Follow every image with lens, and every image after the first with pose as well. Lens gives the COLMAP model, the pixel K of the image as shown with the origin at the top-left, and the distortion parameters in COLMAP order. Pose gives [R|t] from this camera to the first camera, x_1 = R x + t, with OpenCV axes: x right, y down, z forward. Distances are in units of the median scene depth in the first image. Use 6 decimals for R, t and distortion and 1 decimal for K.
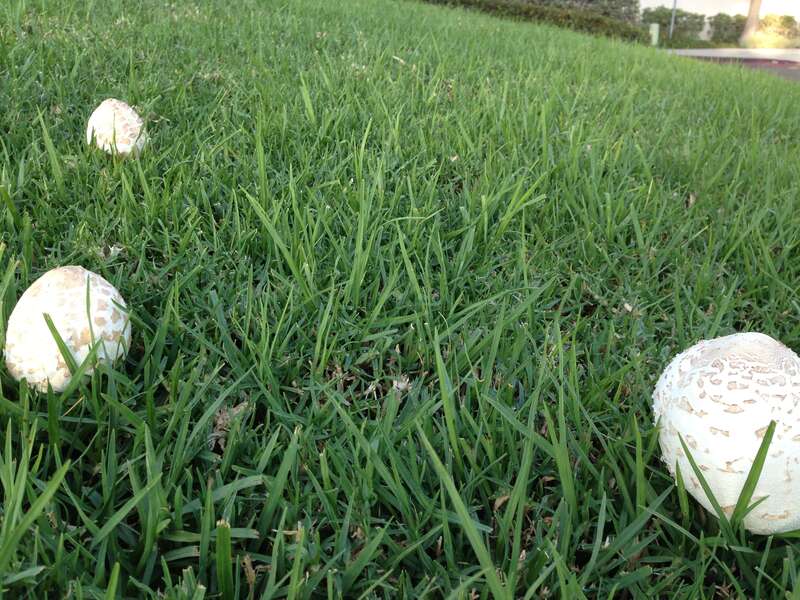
lens RADIAL K [[736.2, 0, 400.0], [0, 736.2, 300.0], [0, 0, 1]] dist [0.097295, -0.222762]
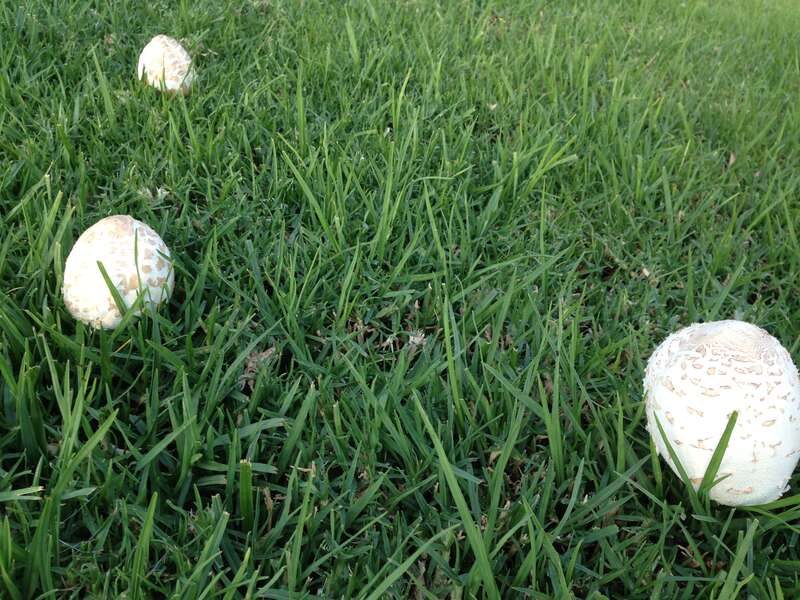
lens RADIAL K [[764.4, 0, 400.0], [0, 764.4, 300.0], [0, 0, 1]] dist [0.072059, -0.187723]
pose [[0.995760, 0.060415, -0.069367, 0.050342], [-0.051295, 0.990644, 0.126461, -0.081211], [0.076358, -0.122367, 0.989543, -0.101003]]
